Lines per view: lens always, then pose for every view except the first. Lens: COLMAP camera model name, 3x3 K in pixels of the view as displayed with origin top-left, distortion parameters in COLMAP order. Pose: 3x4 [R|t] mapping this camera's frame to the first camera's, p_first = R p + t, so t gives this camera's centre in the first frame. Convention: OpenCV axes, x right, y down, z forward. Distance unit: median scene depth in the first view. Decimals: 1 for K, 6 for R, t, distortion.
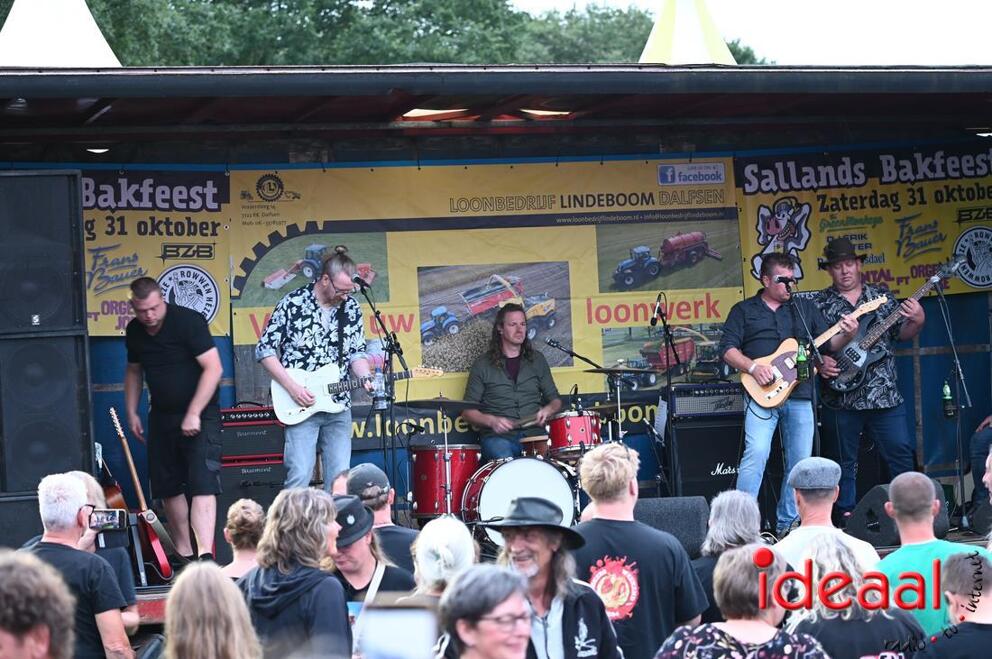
lens RADIAL K [[2941.1, 0, 496.0], [0, 2941.1, 328.1], [0, 0, 1]] dist [0.109144, 0.000000]
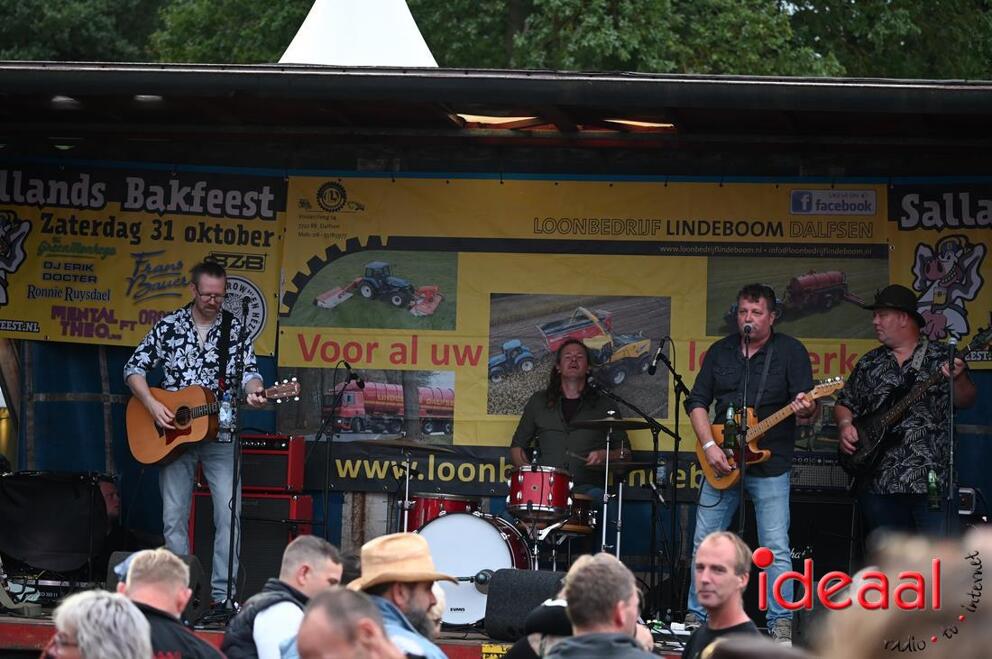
lens RADIAL K [[3336.5, 0, 496.0], [0, 3336.5, 331.5], [0, 0, 1]] dist [0.164756, 0.000000]
pose [[0.877115, 0.061050, -0.476385, 0.455450], [-0.064121, 0.997894, 0.009824, -0.019257], [0.475981, 0.021930, 0.879182, 0.116595]]
